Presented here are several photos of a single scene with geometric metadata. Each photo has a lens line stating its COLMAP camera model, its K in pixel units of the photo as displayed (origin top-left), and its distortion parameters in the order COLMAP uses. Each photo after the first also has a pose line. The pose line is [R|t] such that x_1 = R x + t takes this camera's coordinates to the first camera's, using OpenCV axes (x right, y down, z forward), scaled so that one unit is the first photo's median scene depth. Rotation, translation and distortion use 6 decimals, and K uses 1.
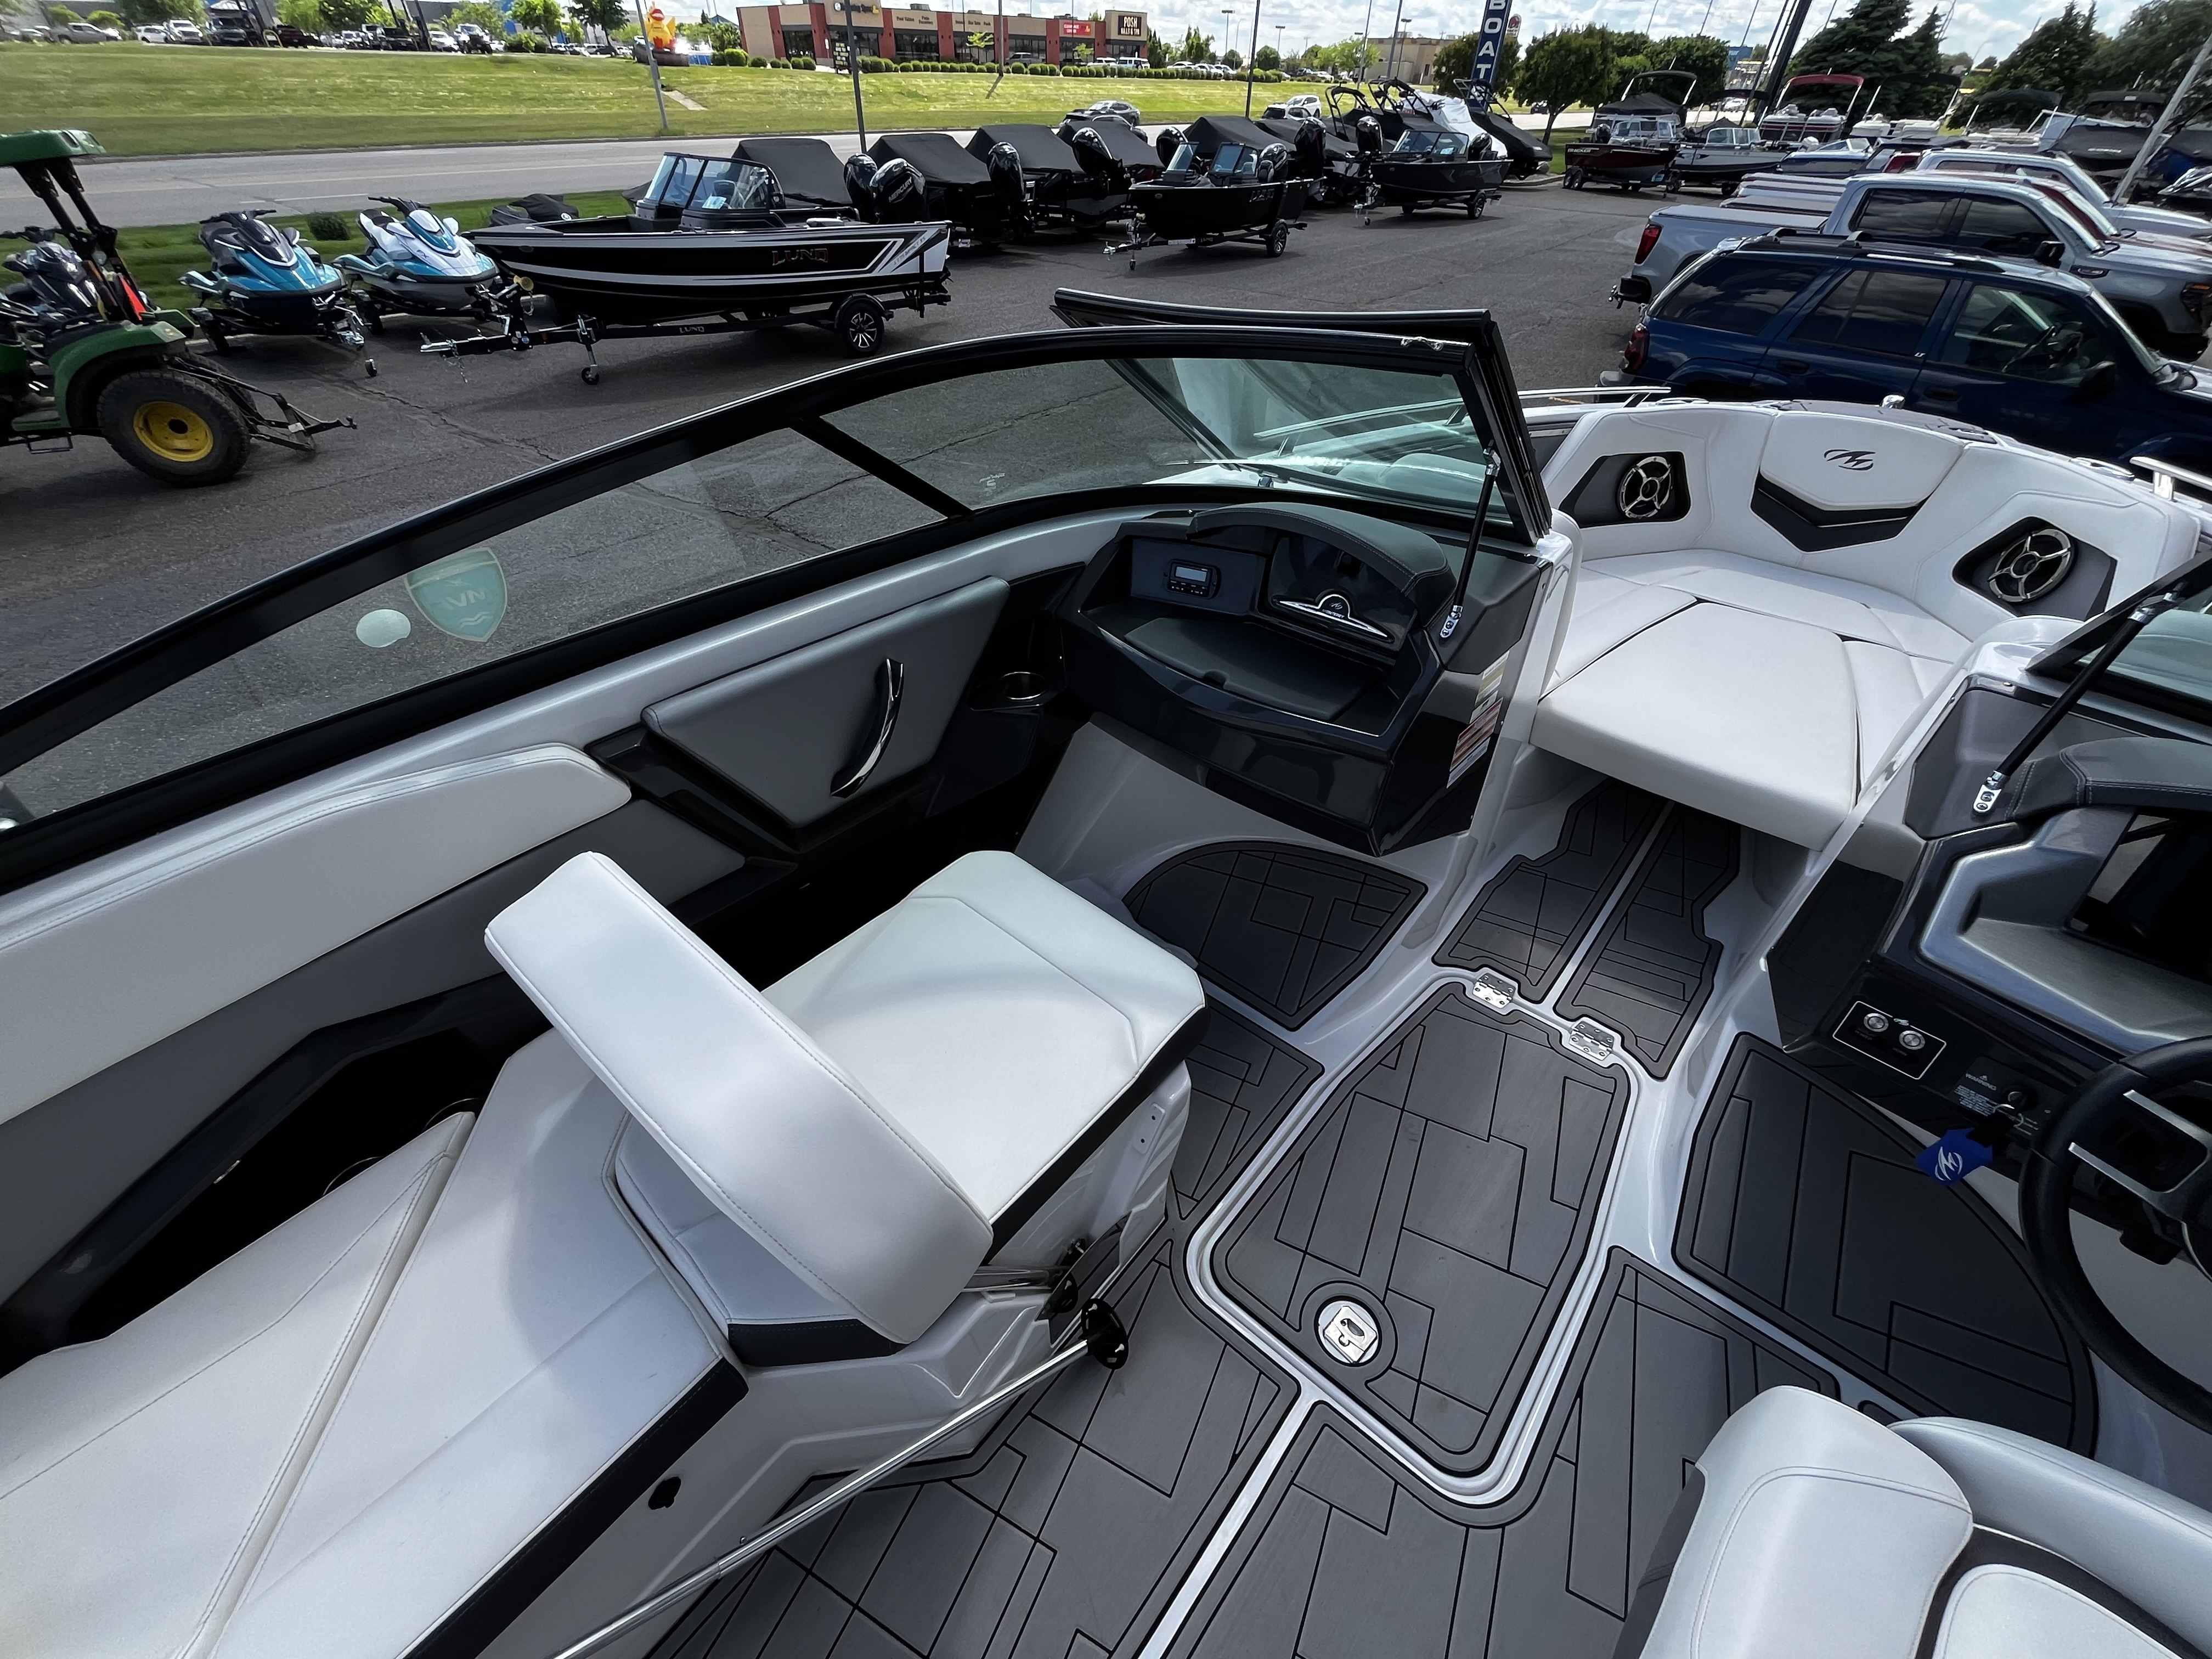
lens RADIAL K [[895.1, 0, 1100.3], [0, 895.1, 828.7], [0, 0, 1]] dist [-0.002715, 0.000138]
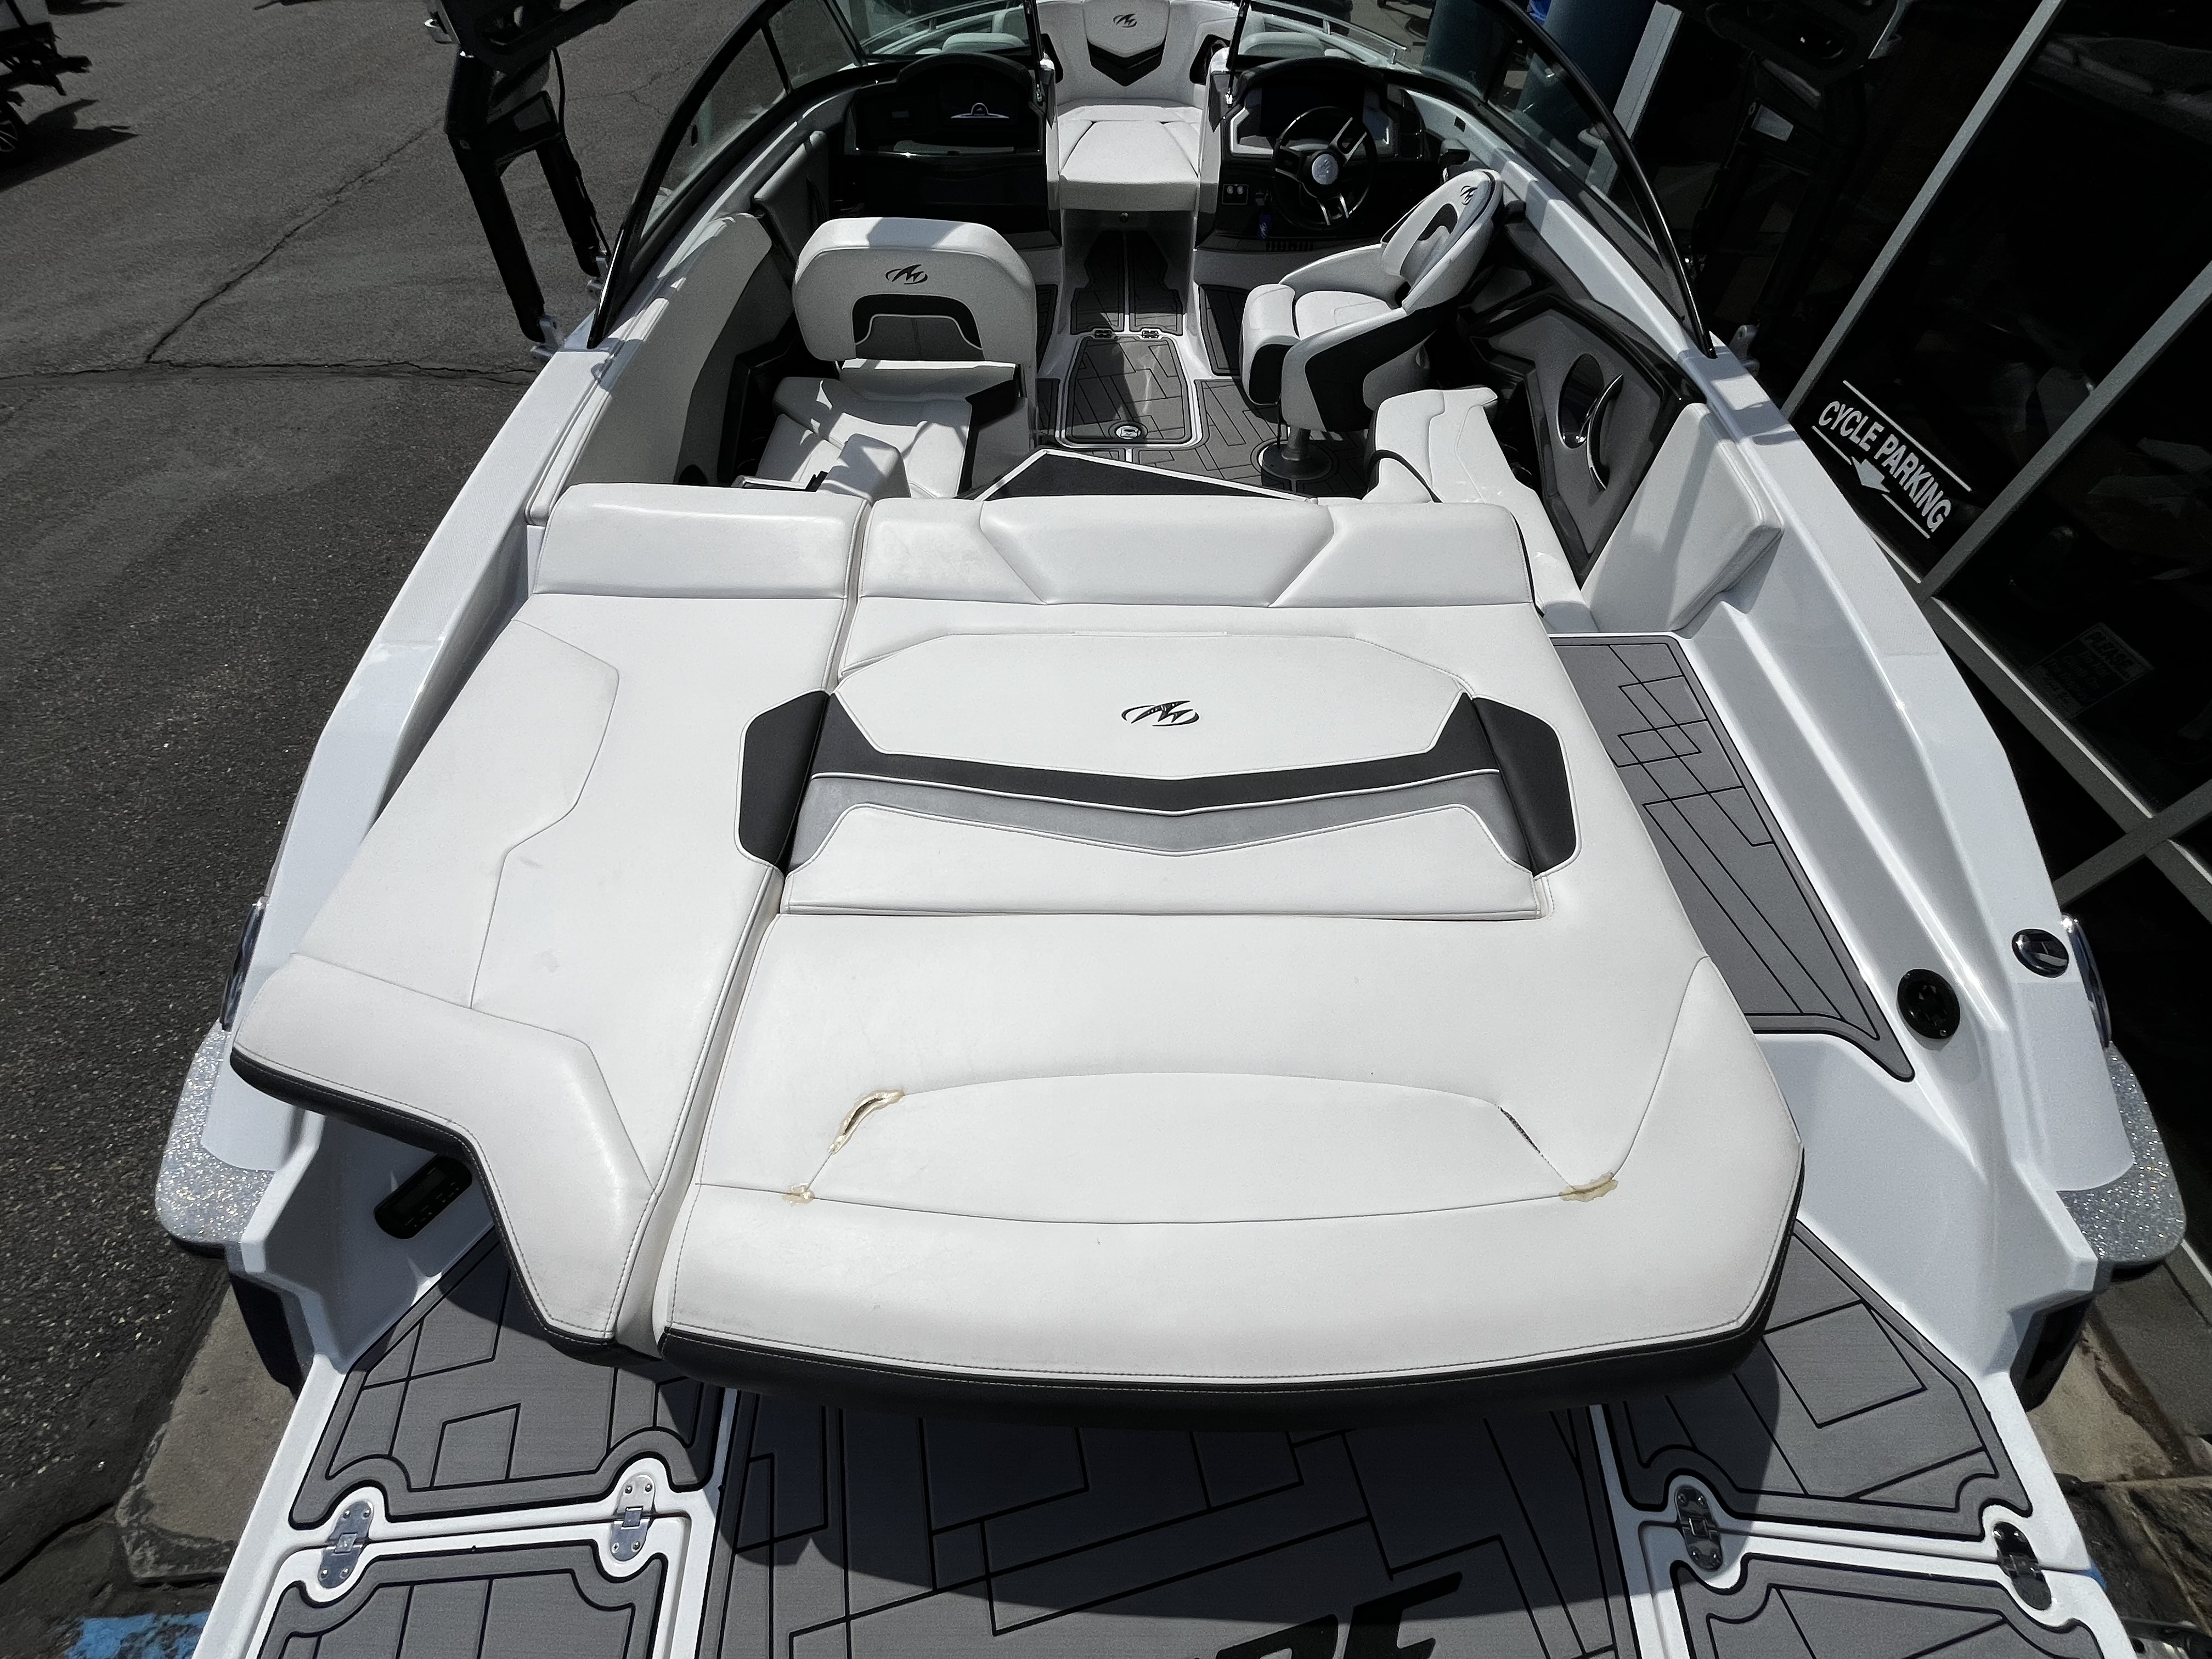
lens RADIAL K [[895.1, 0, 1101.3], [0, 895.1, 836.2], [0, 0, 1]] dist [-0.002715, 0.000138]
pose [[0.762659, -0.506193, 0.402641, -0.195945], [0.405102, 0.859117, 0.312747, 0.107368], [-0.504226, -0.075409, 0.860273, -0.169003]]
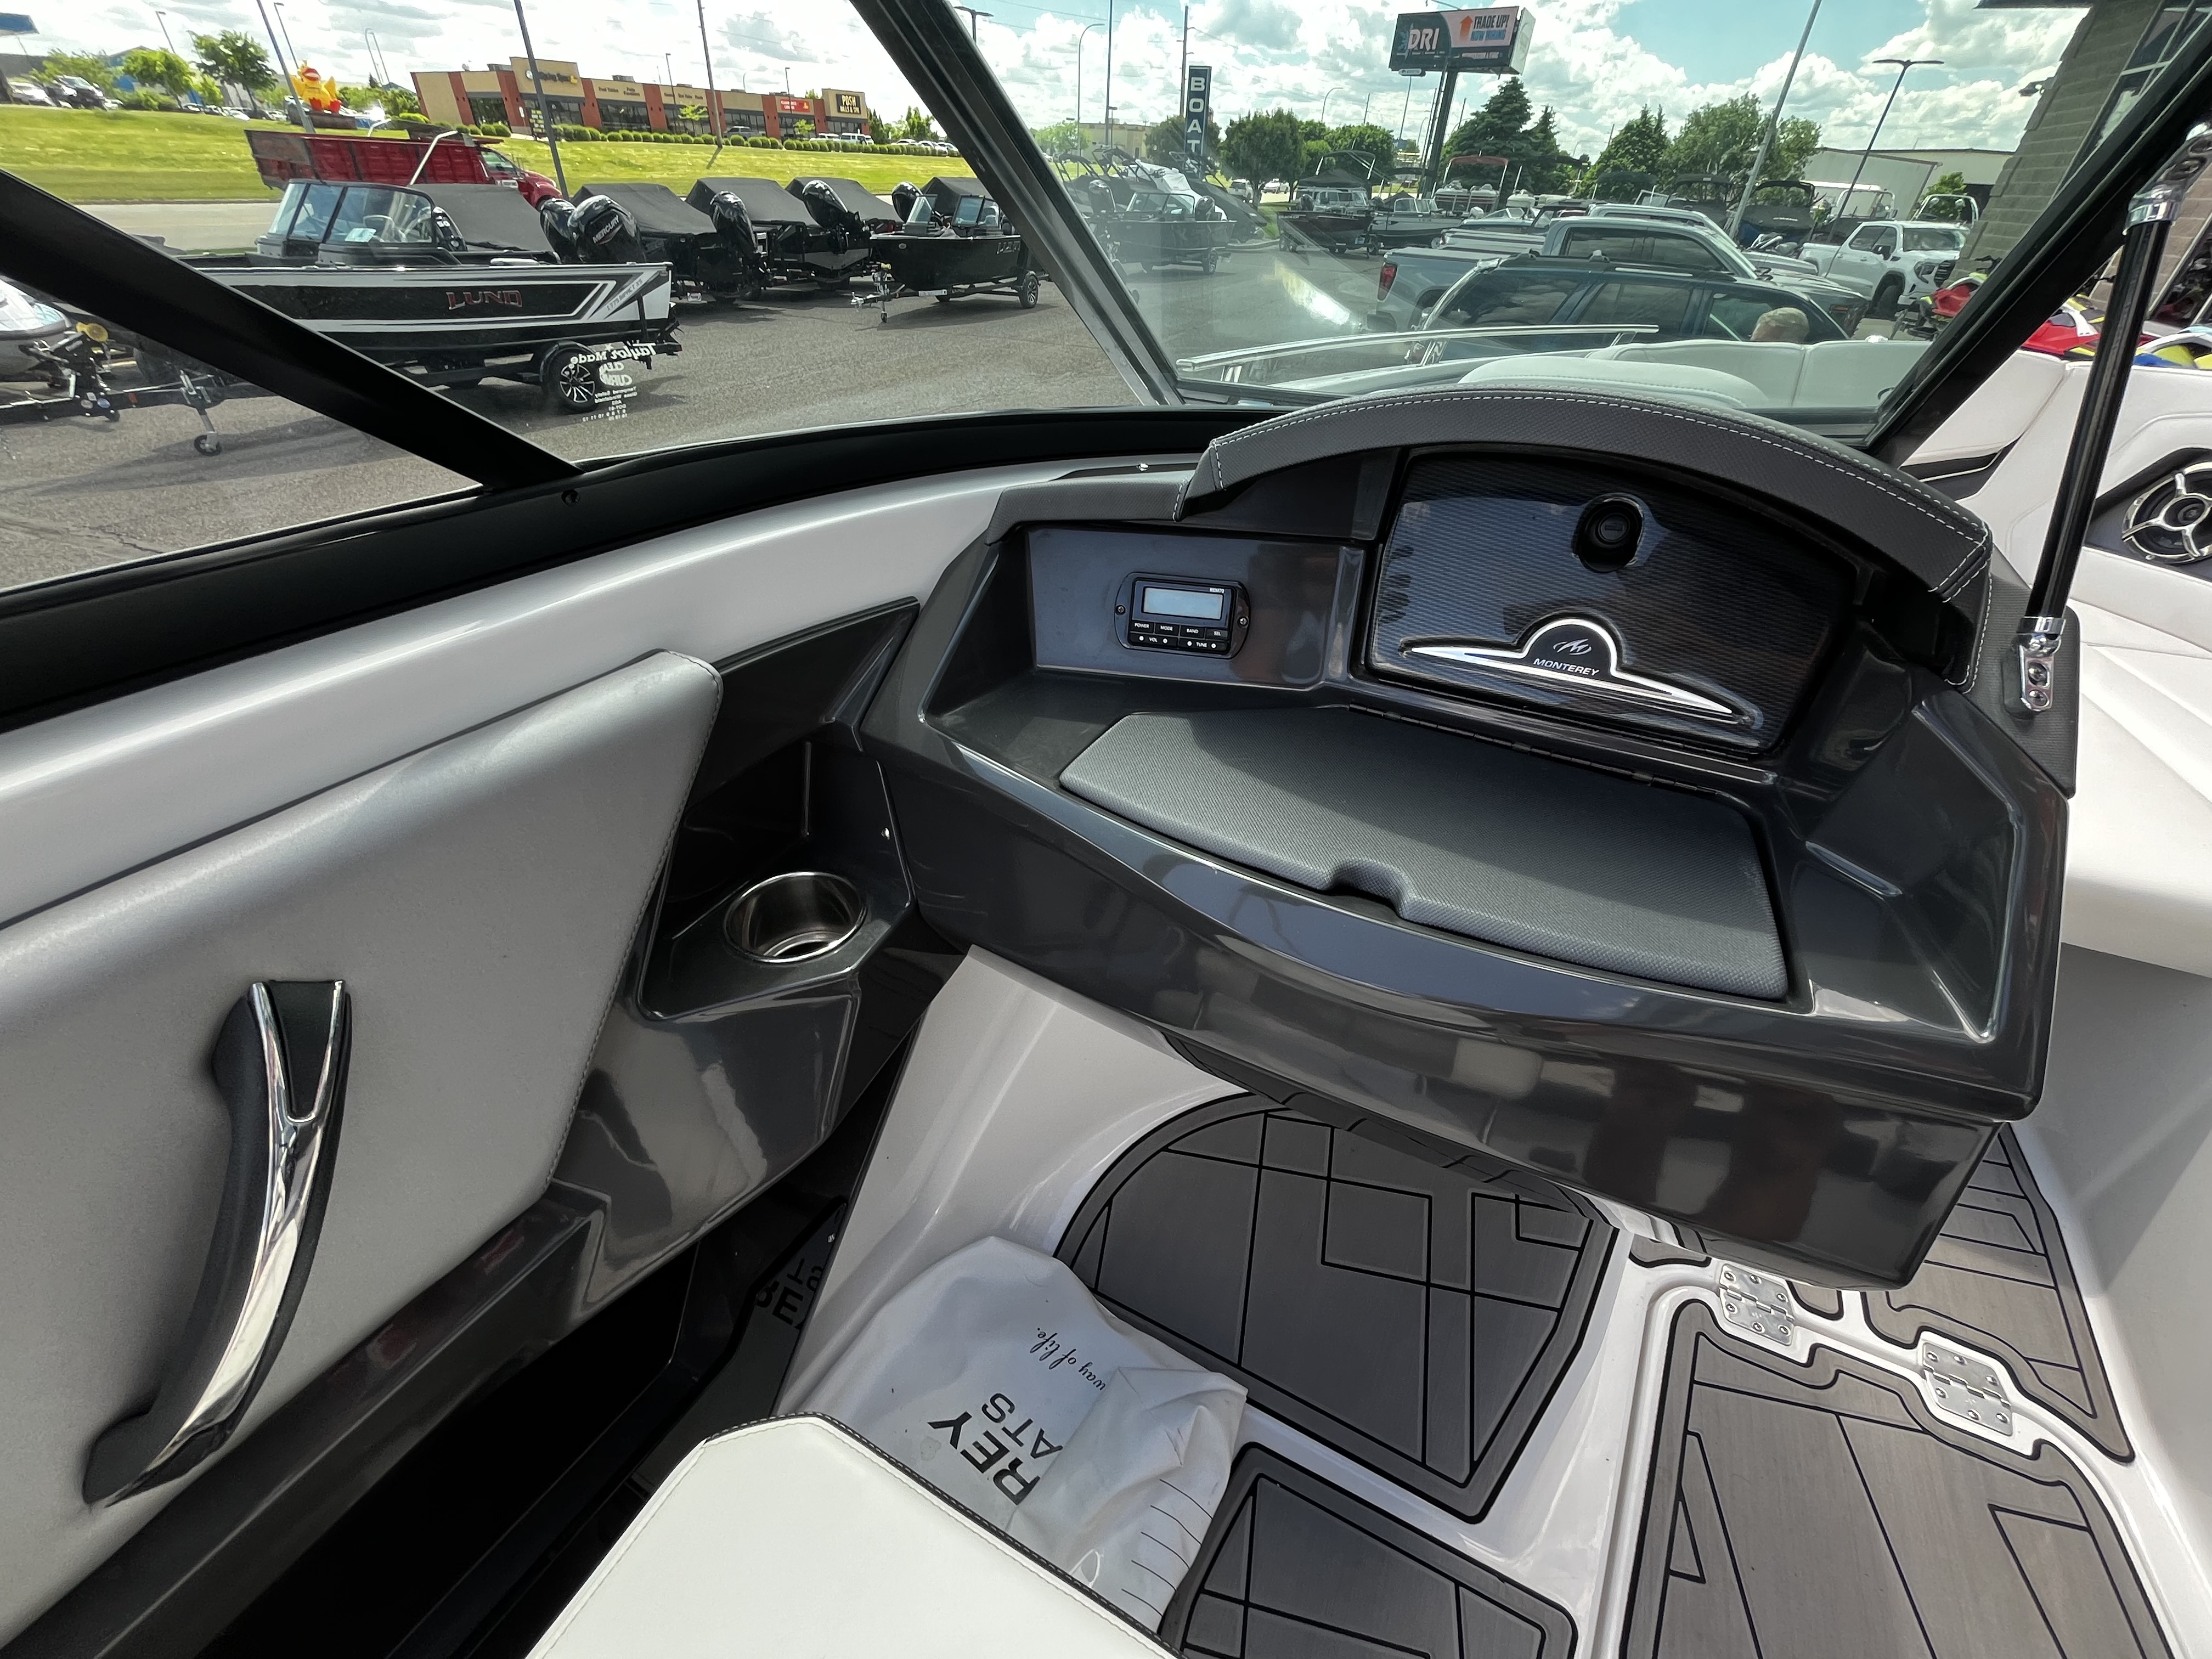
lens RADIAL K [[895.1, 0, 1101.3], [0, 895.1, 828.3], [0, 0, 1]] dist [-0.002715, 0.000138]
pose [[0.970565, -0.128183, 0.203895, -0.005935], [0.139644, 0.989277, -0.042794, -0.029778], [-0.196223, 0.070007, 0.978057, 0.107241]]
